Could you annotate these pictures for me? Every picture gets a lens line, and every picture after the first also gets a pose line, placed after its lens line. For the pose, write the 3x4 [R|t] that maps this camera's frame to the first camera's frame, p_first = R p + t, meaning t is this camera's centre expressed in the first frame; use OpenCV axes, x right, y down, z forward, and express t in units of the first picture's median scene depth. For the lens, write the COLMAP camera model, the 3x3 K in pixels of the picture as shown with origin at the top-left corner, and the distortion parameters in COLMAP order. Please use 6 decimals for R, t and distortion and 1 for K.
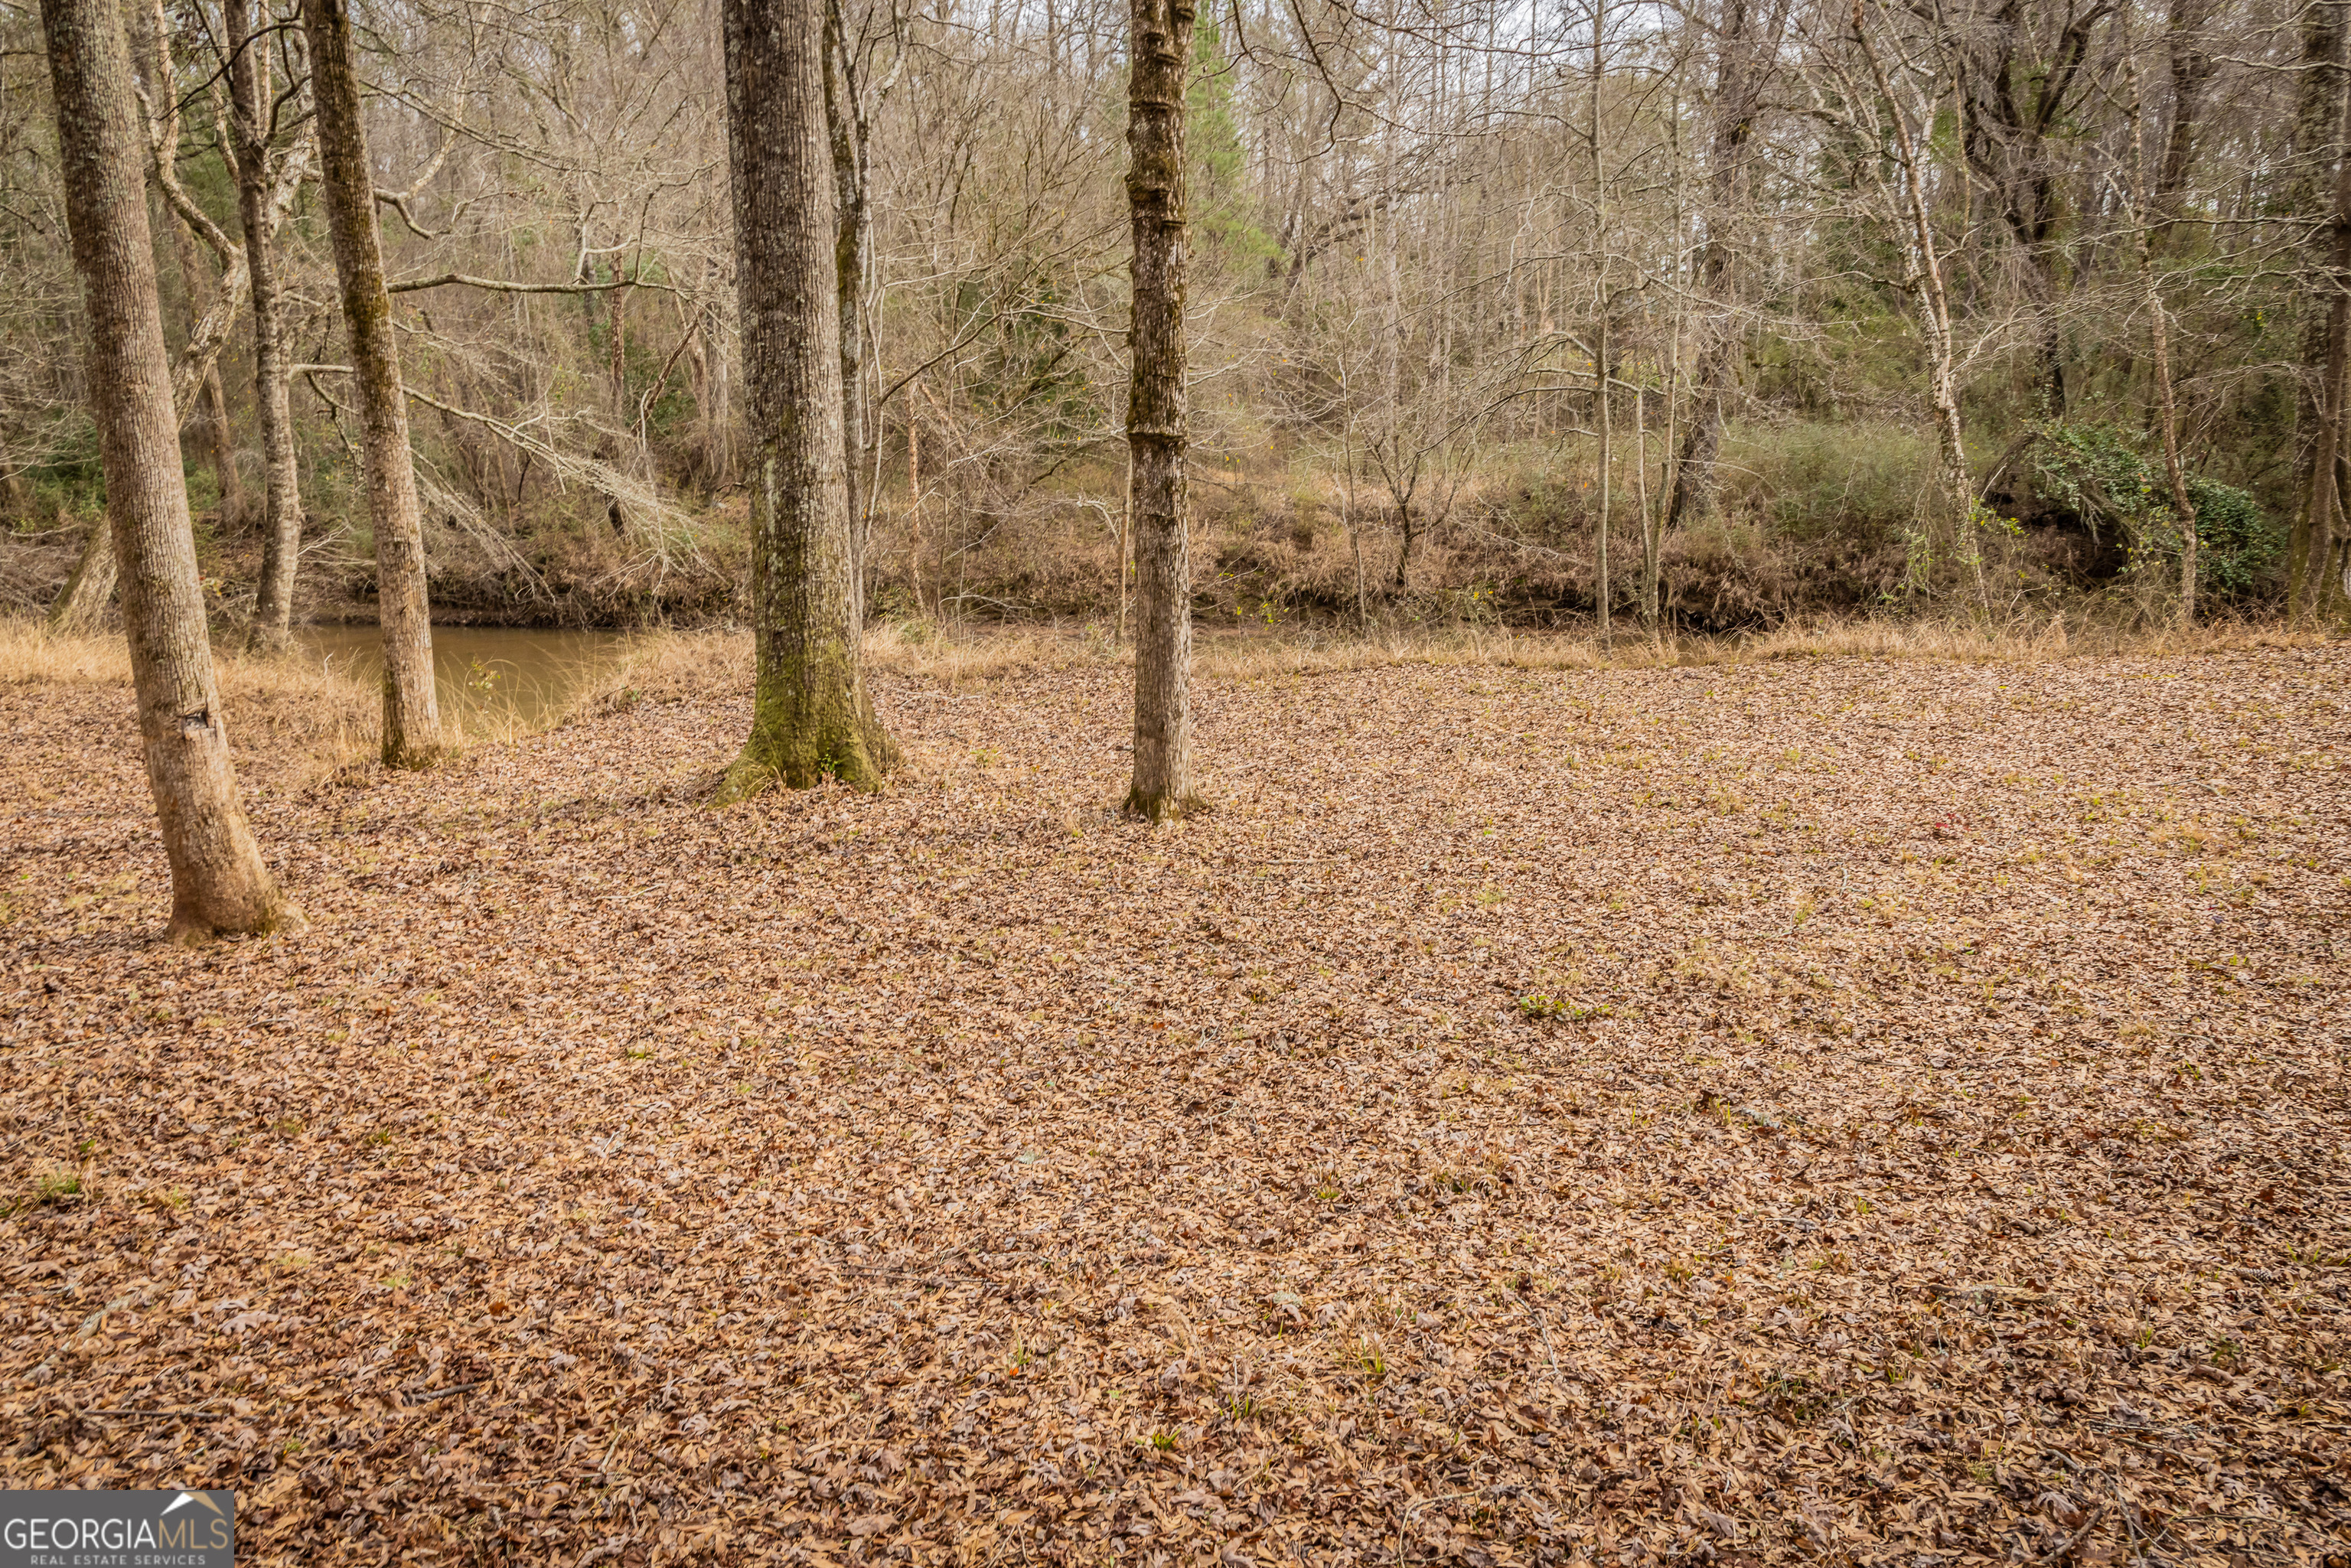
lens RADIAL K [[1639.0, 0, 1181.1], [0, 1639.0, 778.0], [0, 0, 1]] dist [0.004828, 0.000851]
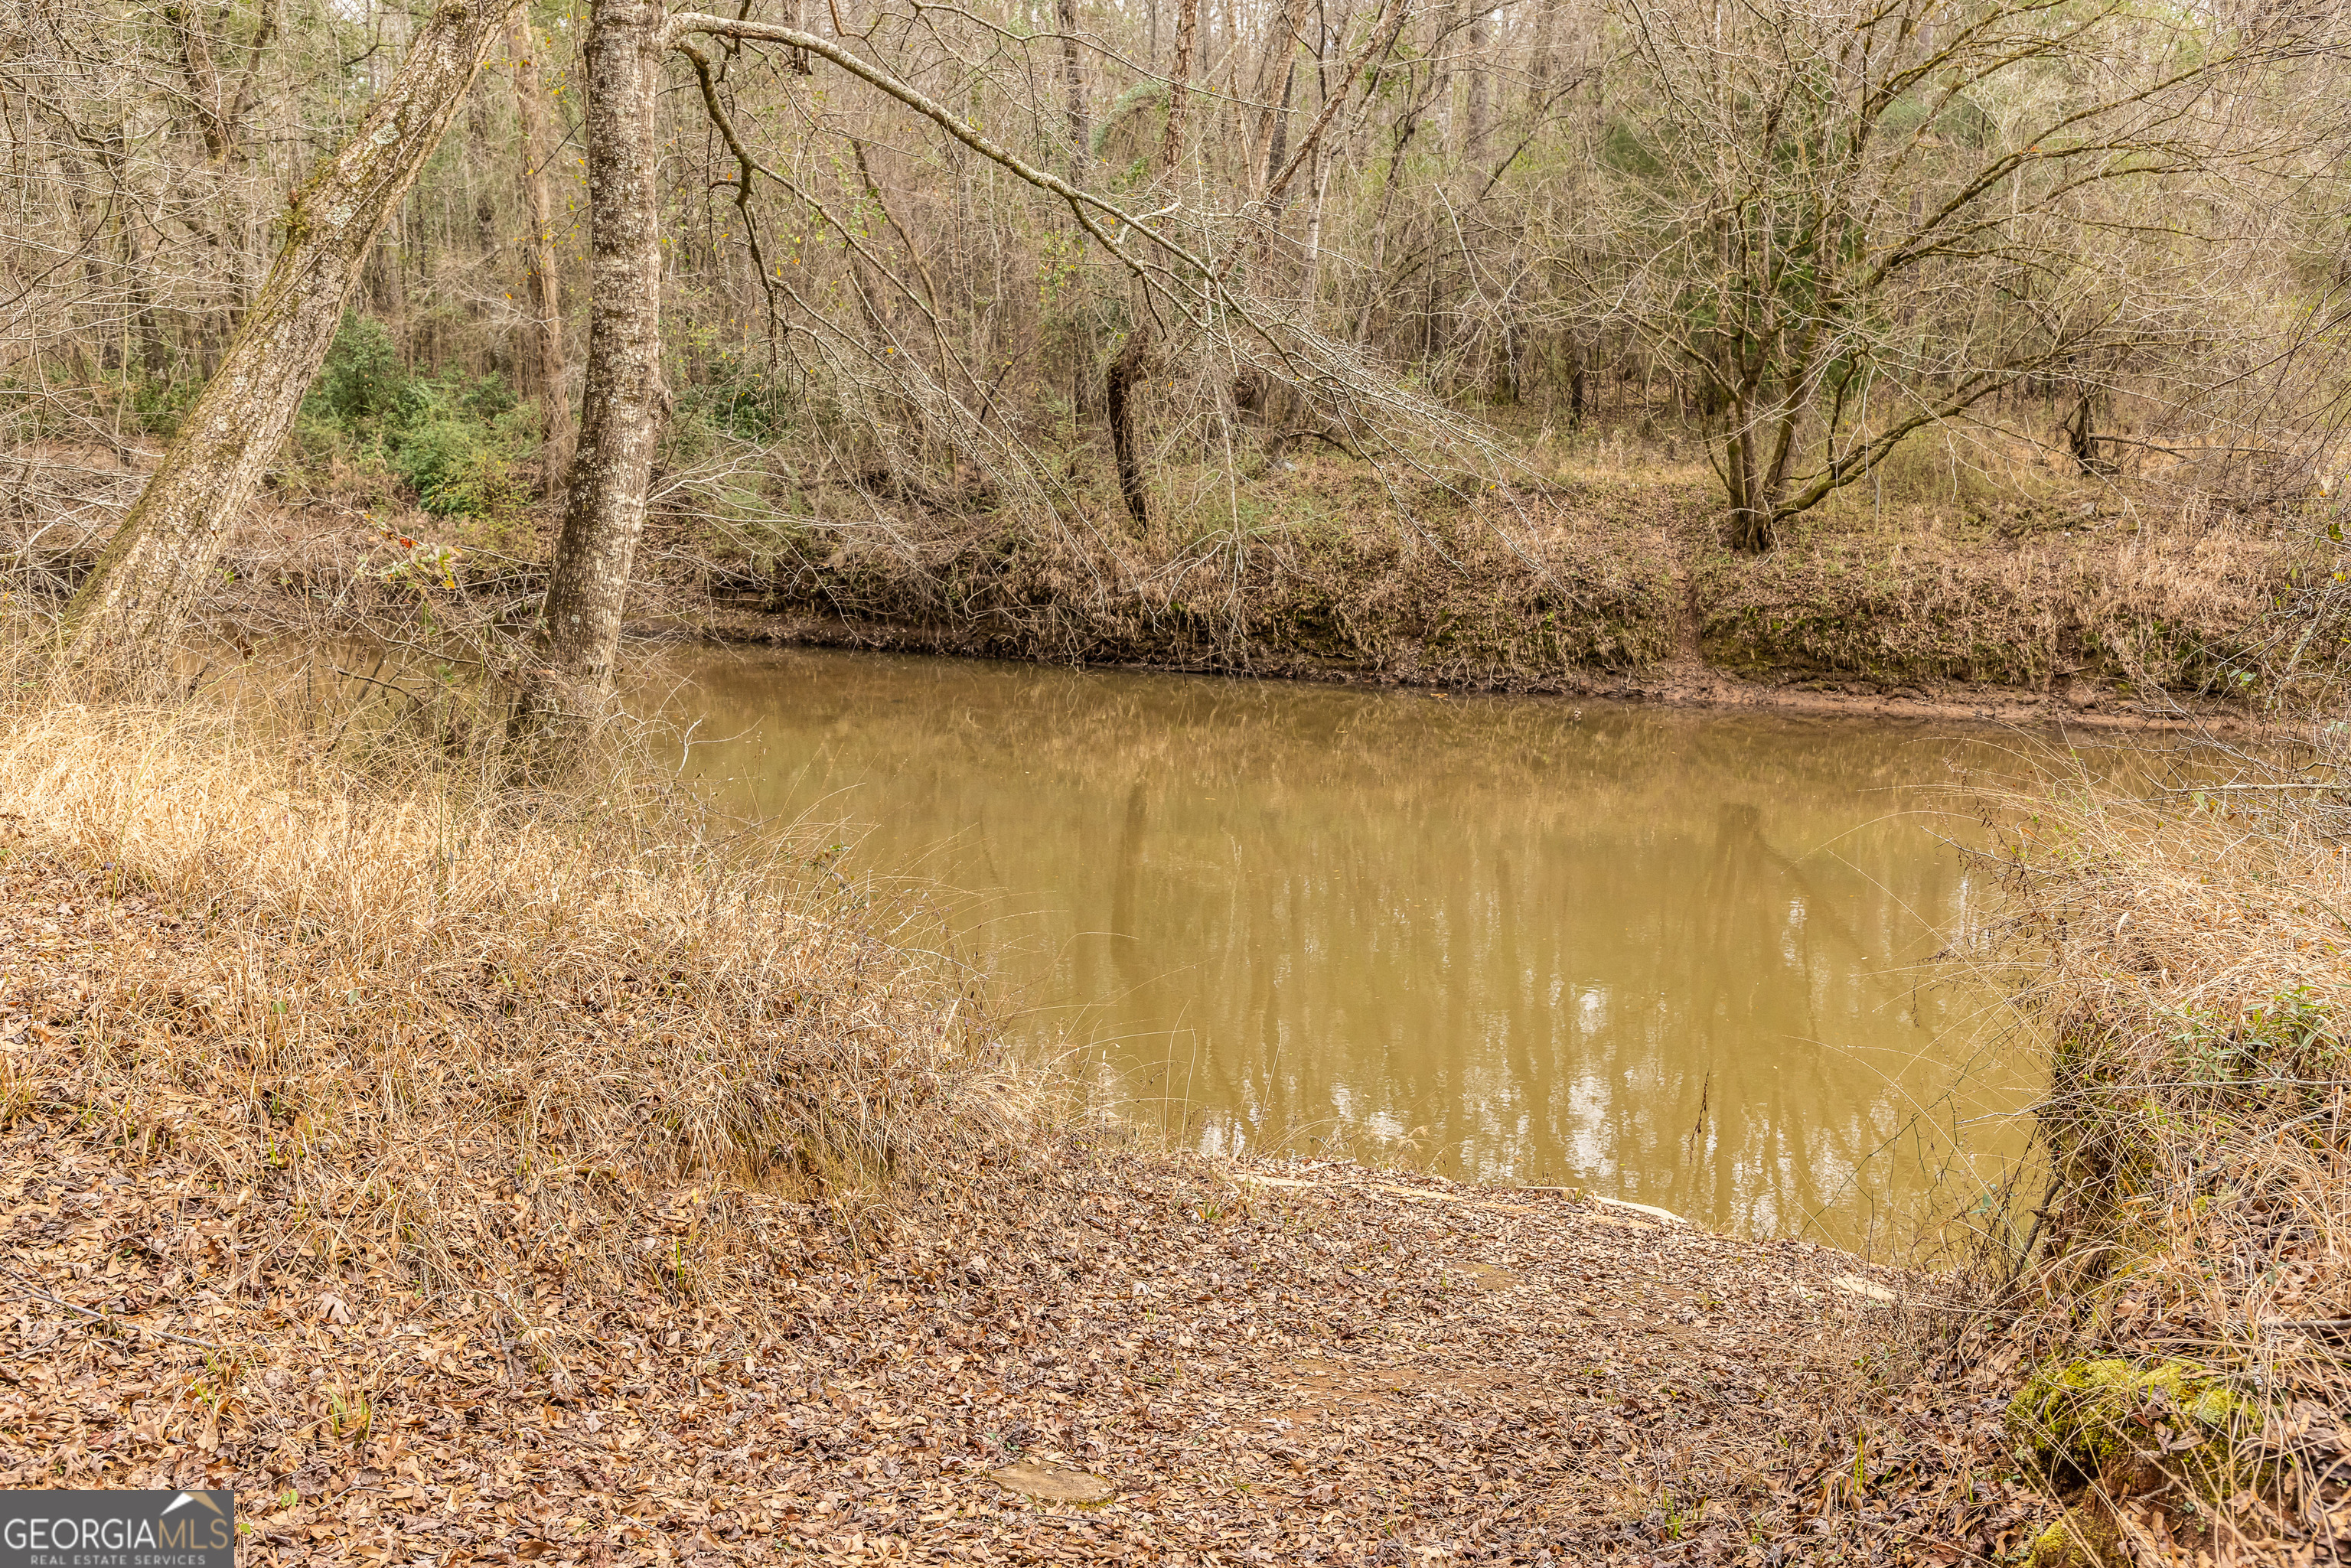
lens RADIAL K [[2130.2, 0, 1180.7], [0, 2130.2, 784.7], [0, 0, 1]] dist [-0.028045, 0.000000]
pose [[0.970333, 0.056319, -0.235123, -0.285589], [-0.064226, 0.997594, -0.026105, -0.060556], [0.233087, 0.040431, 0.971615, 0.528369]]
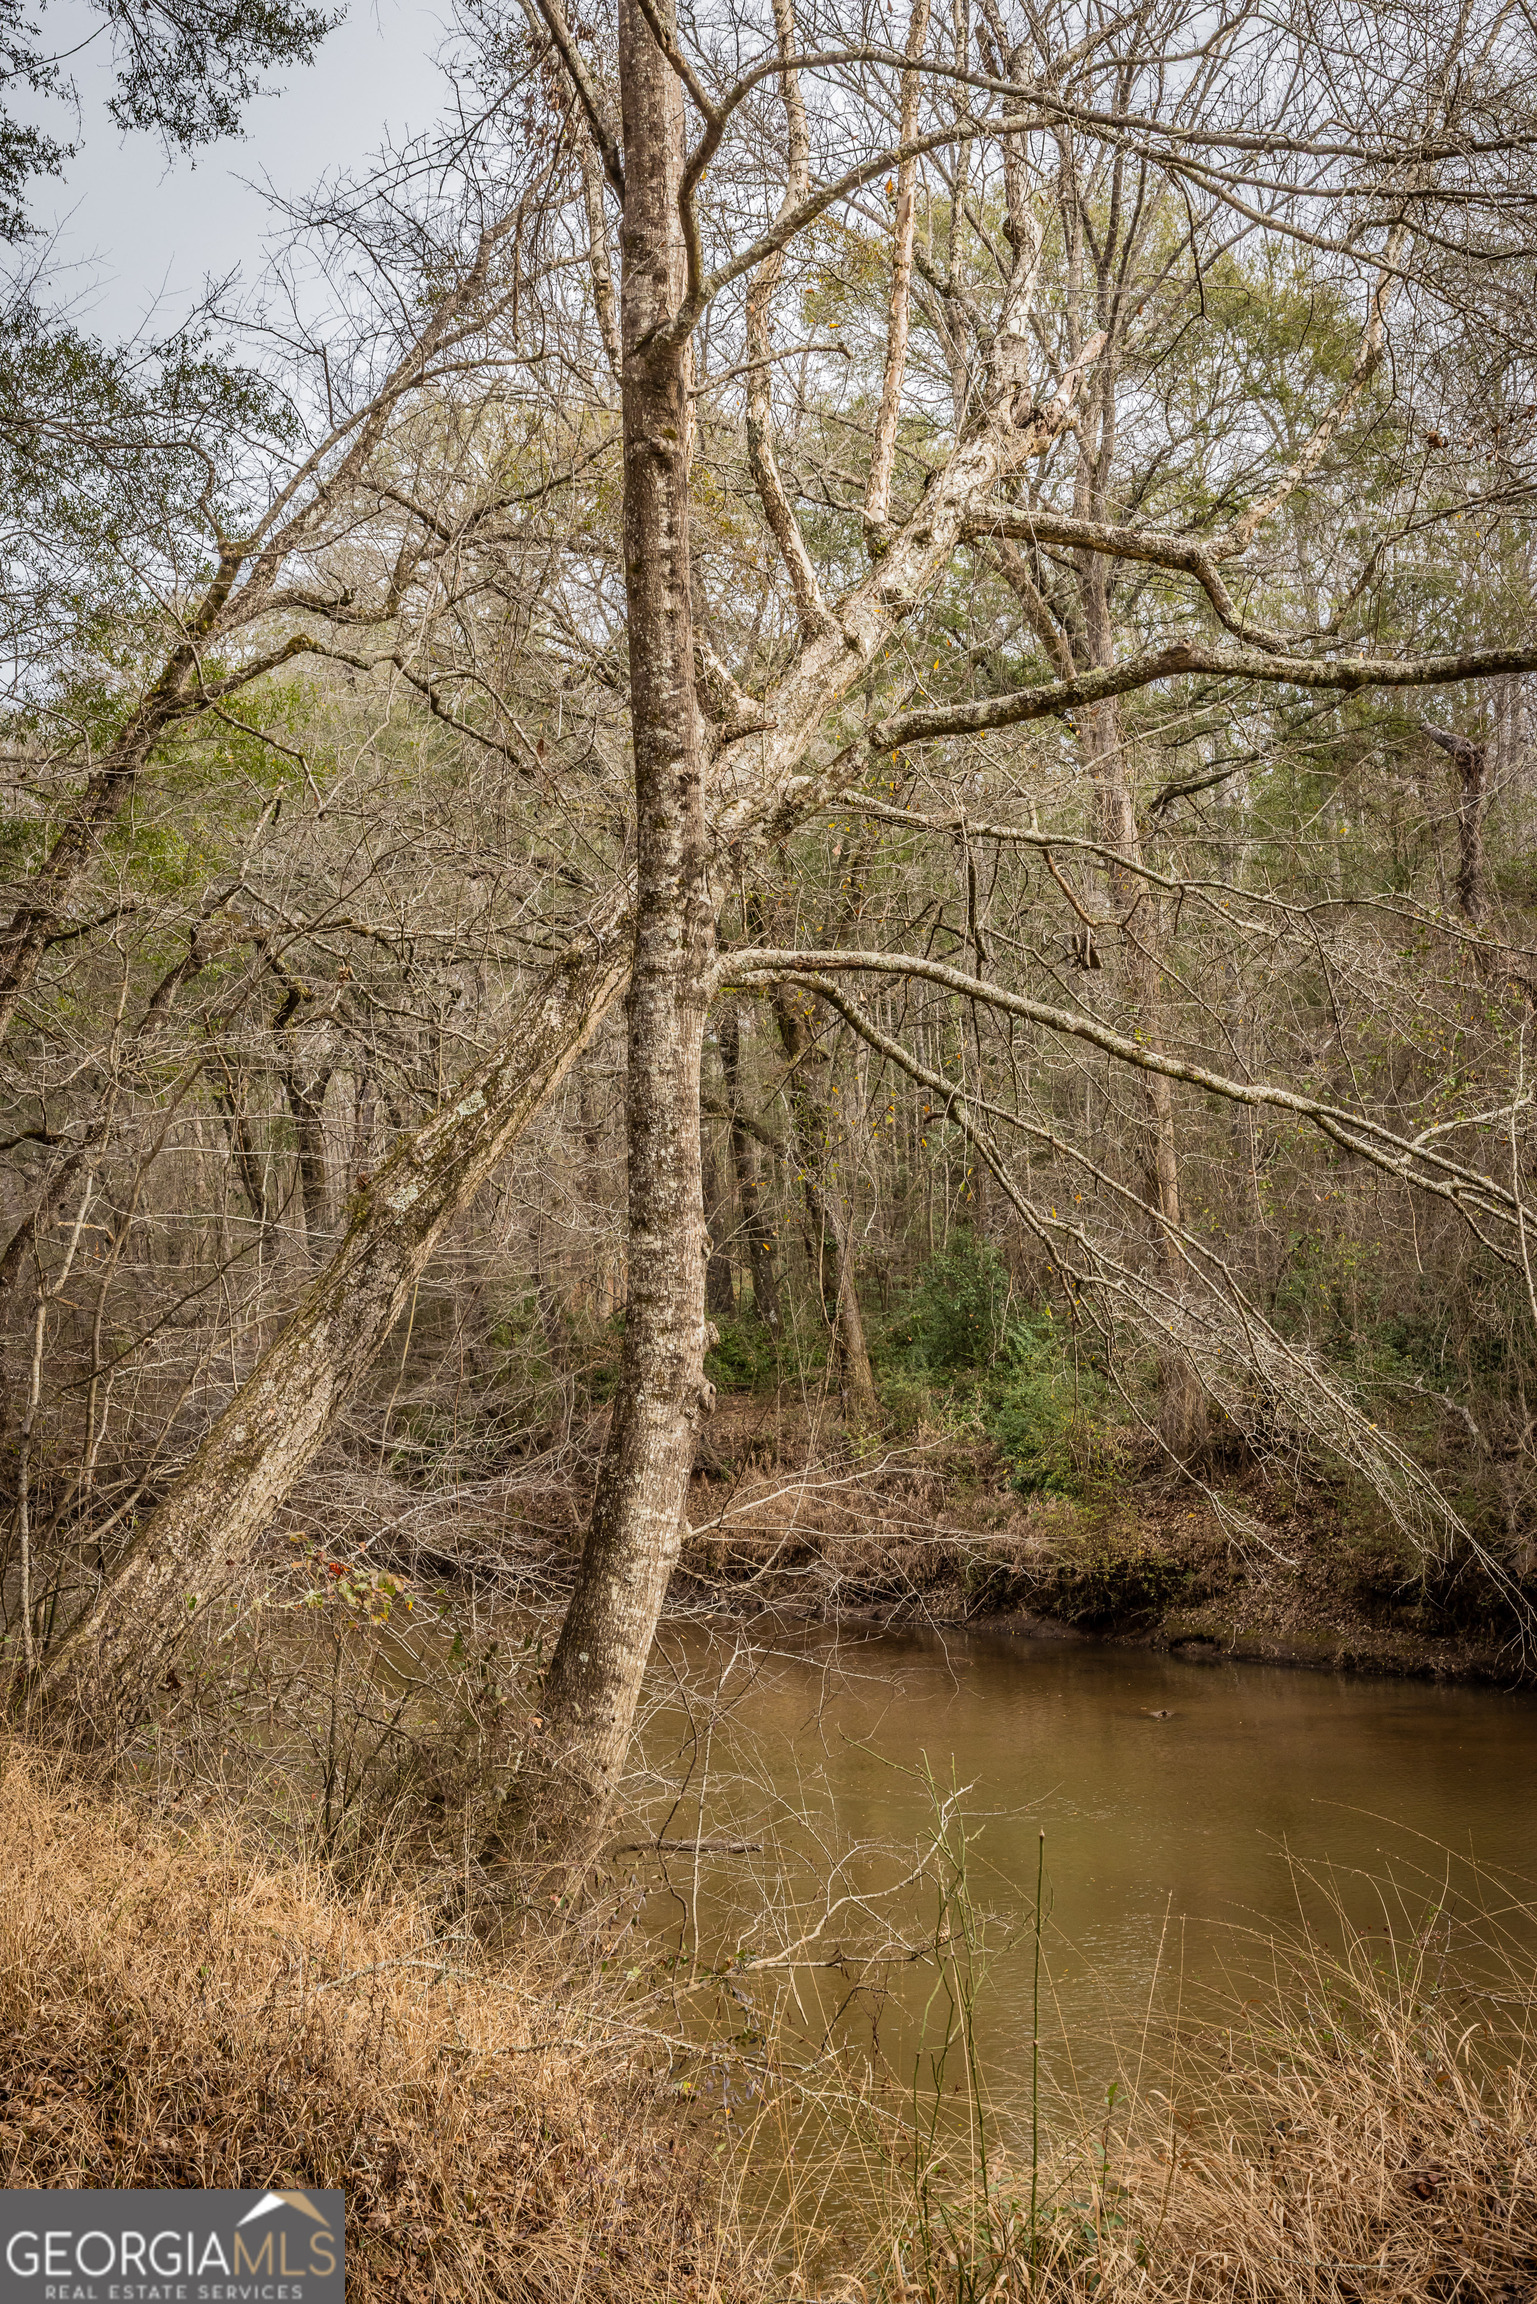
lens RADIAL K [[3058.4, 0, 766.1], [0, 3058.4, 1147.3], [0, 0, 1]] dist [0.035647, 0.000000]
pose [[0.739795, -0.052916, -0.670748, -0.109546], [-0.121470, 0.970018, -0.210500, -0.077664], [0.661776, 0.237203, 0.711187, 0.547760]]
